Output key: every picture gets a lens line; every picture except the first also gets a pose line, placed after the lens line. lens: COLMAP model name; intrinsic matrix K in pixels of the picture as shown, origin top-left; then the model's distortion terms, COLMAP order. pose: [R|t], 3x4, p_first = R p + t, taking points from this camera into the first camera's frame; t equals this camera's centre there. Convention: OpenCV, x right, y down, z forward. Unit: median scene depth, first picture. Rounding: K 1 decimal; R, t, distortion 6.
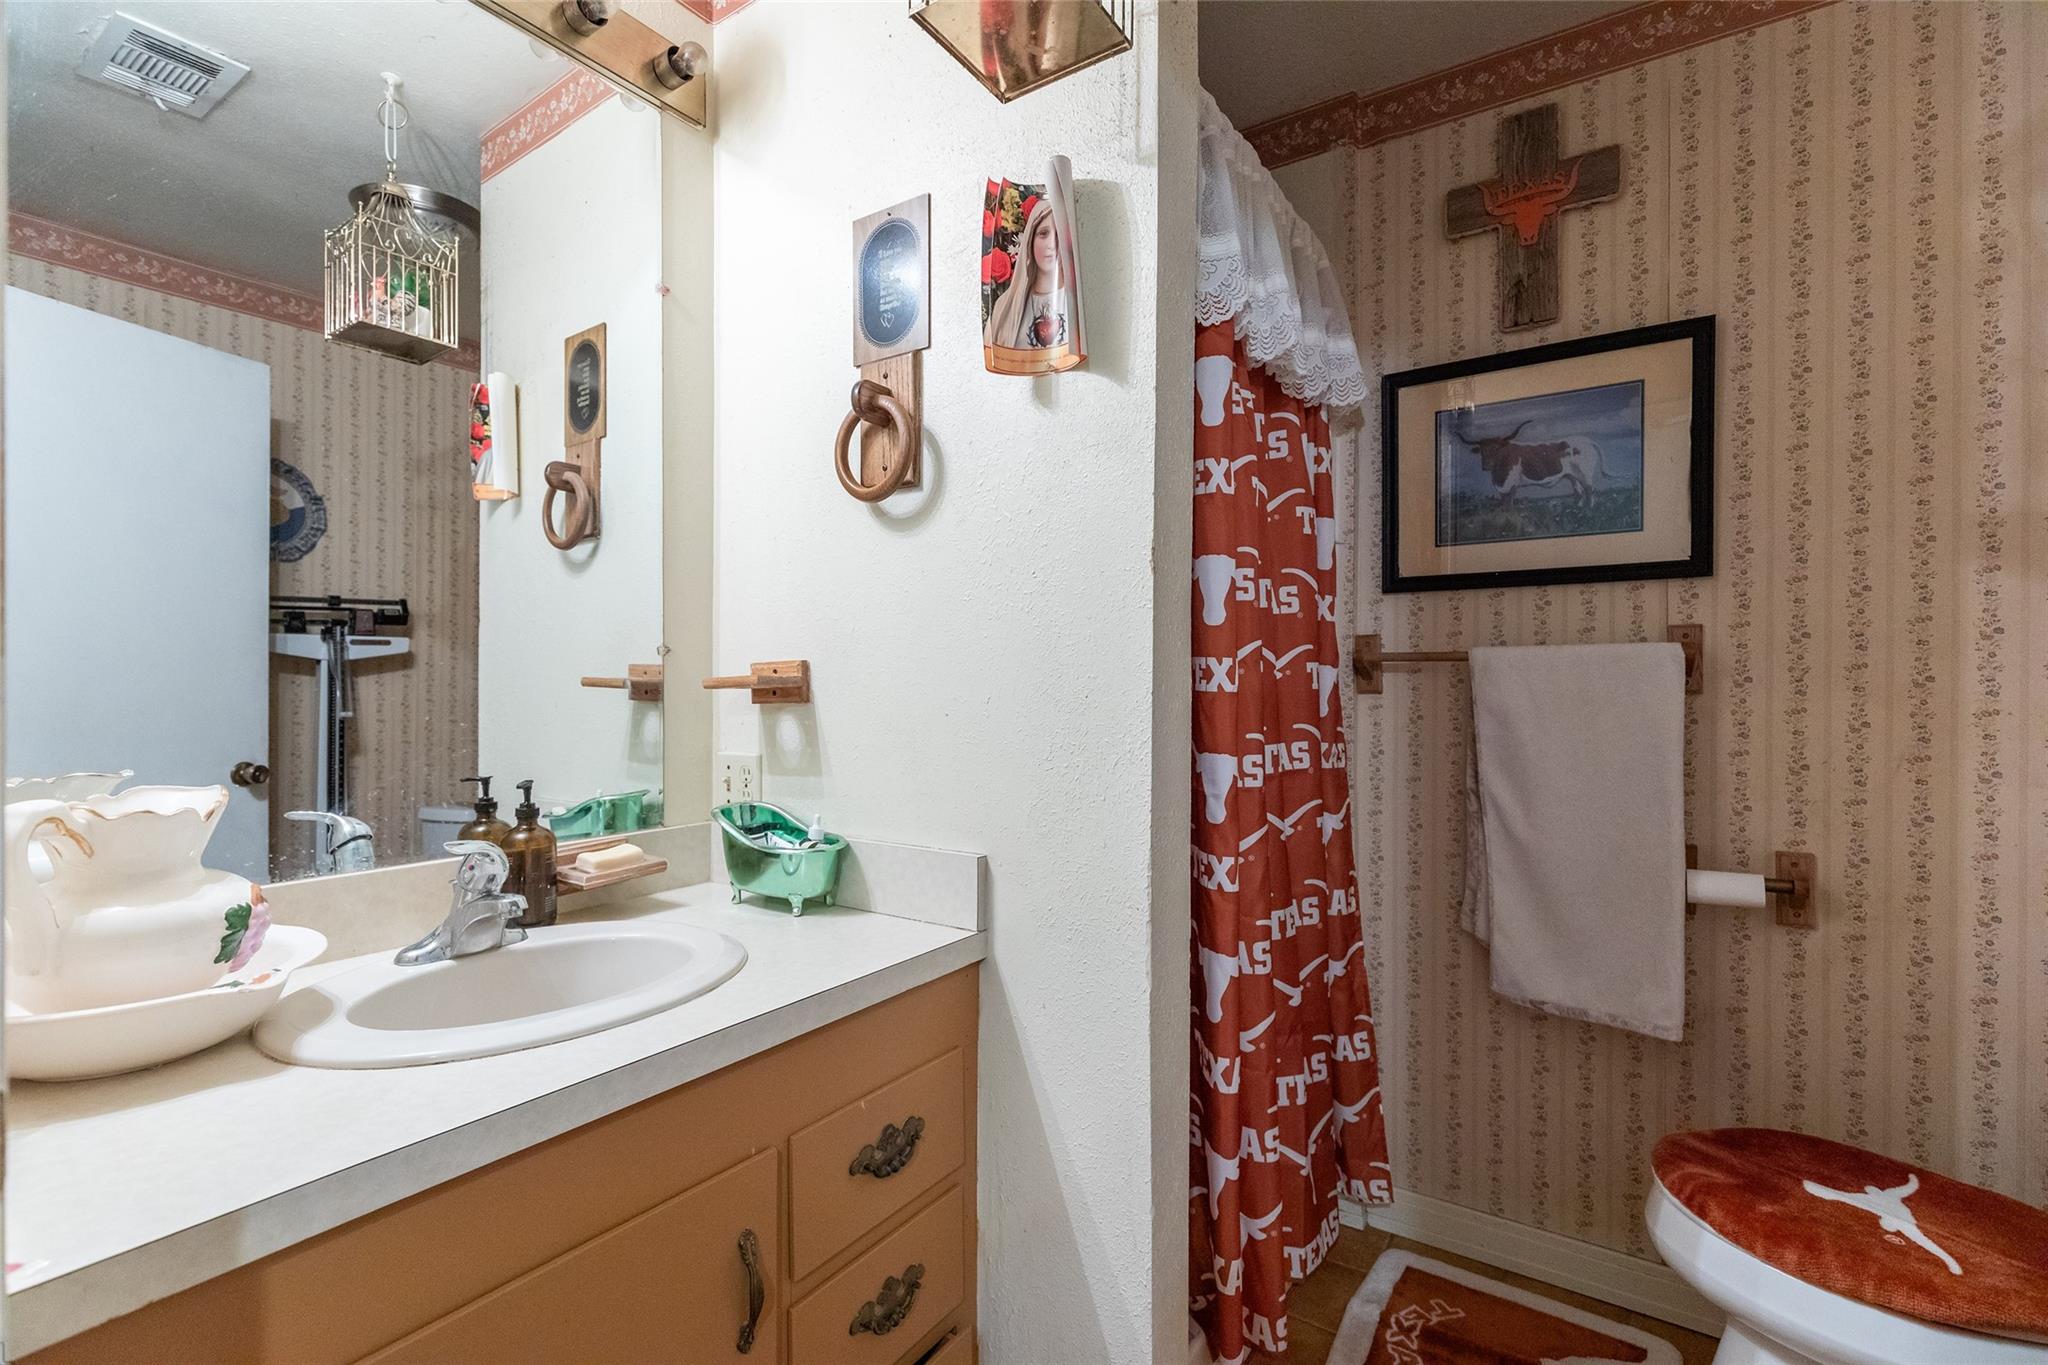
lens RADIAL K [[918.5, 0, 1024.0], [0, 918.5, 682.5], [0, 0, 1]] dist [0.001595, 0.000285]
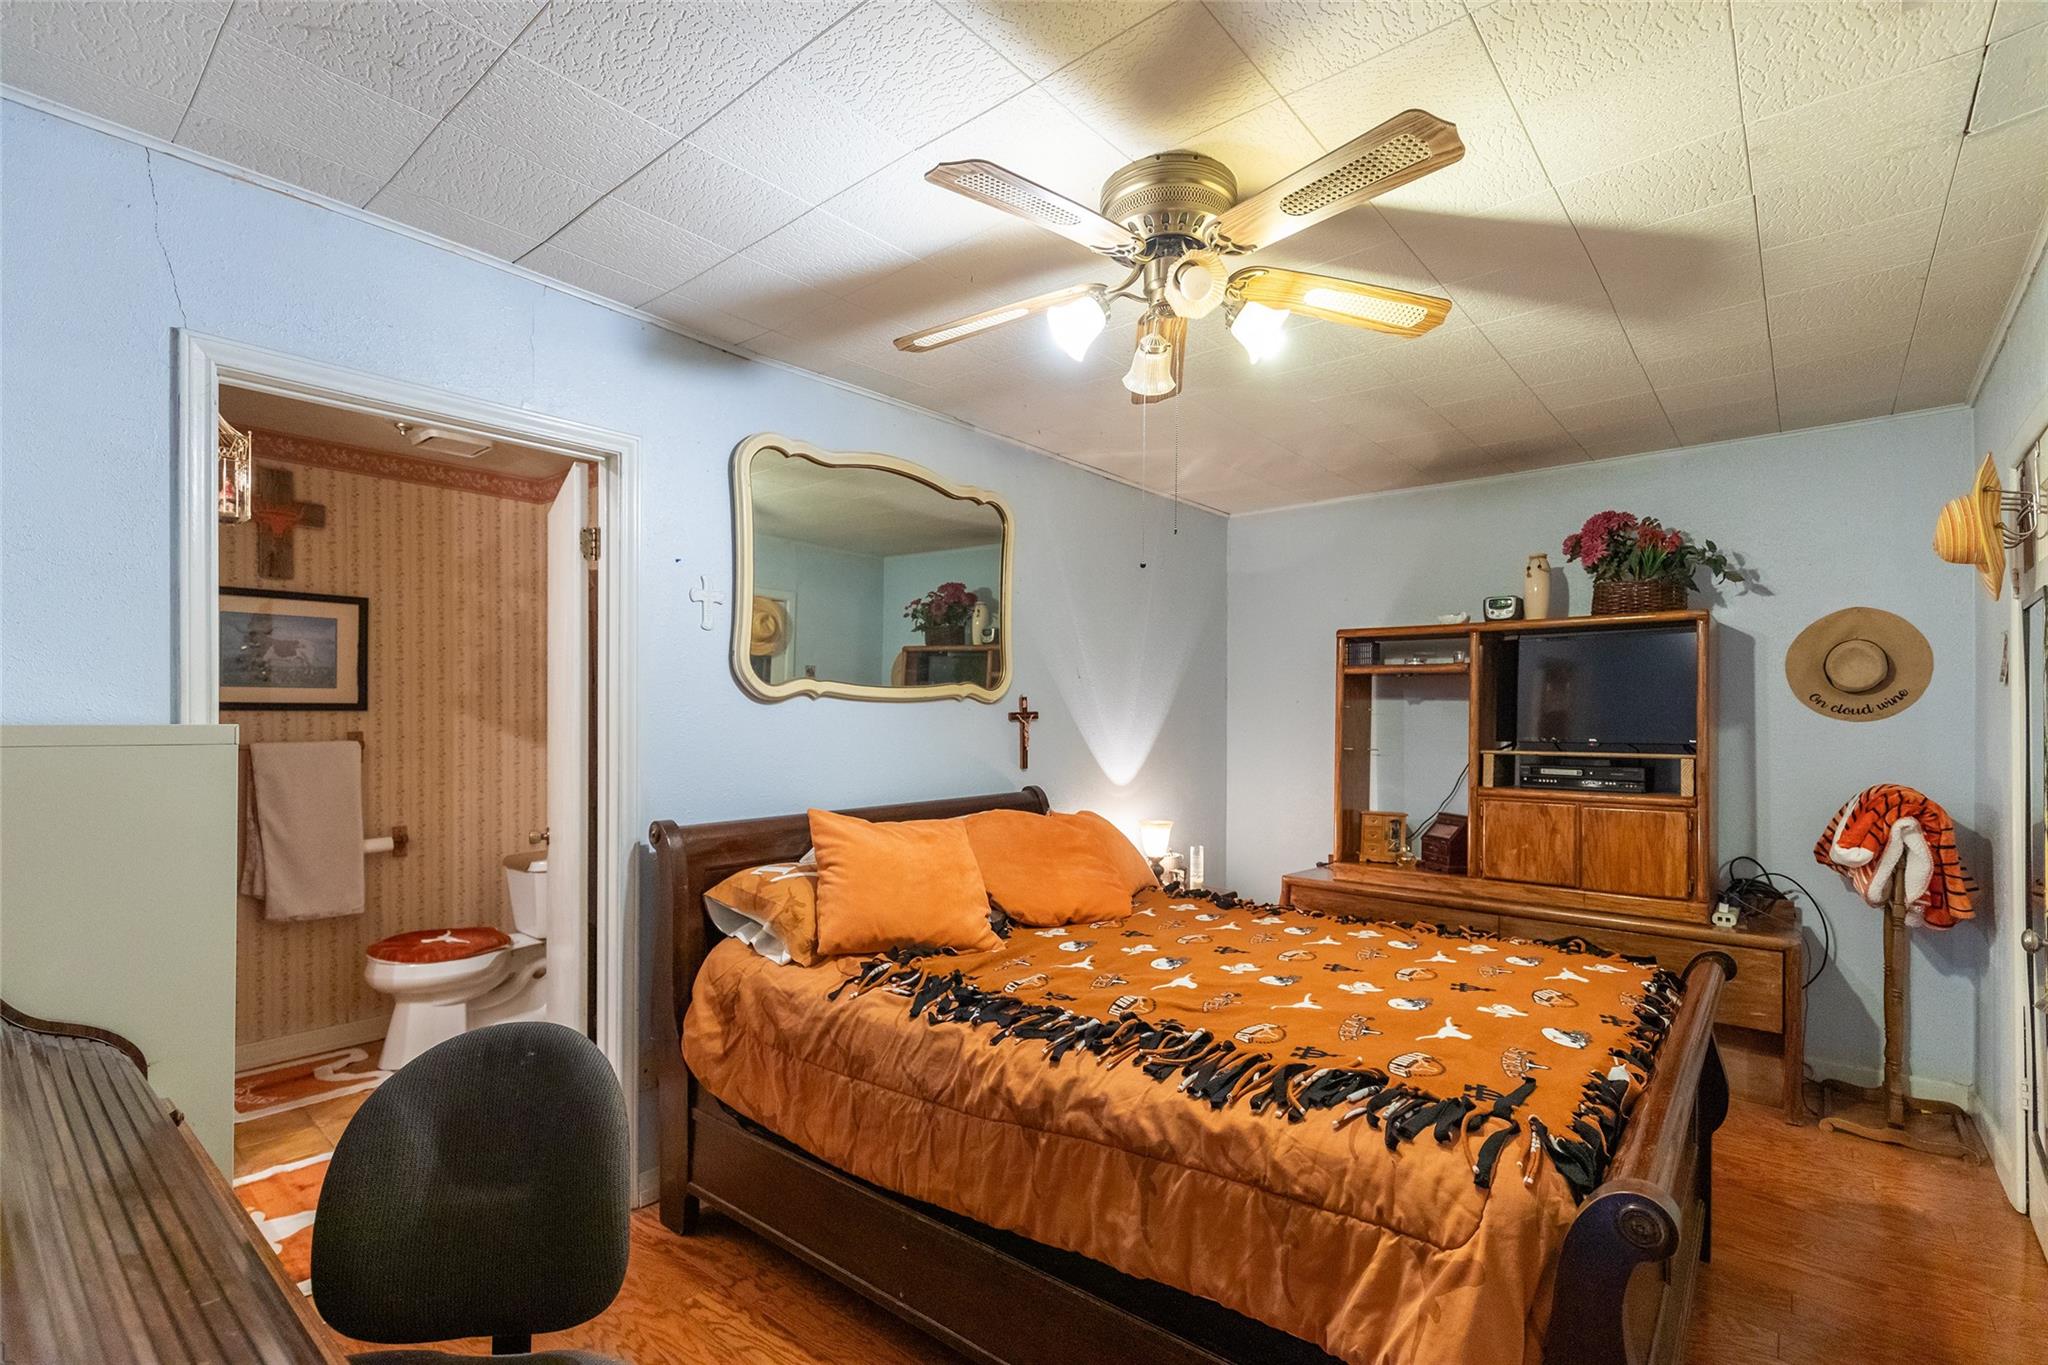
lens RADIAL K [[929.5, 0, 1024.8], [0, 929.5, 719.8], [0, 0, 1]] dist [0.001801, 0.000315]
pose [[0.104813, -0.004796, 0.994480, -1.381788], [0.002471, 0.999987, 0.004562, -0.099967], [-0.994489, 0.001979, 0.104823, -0.869738]]
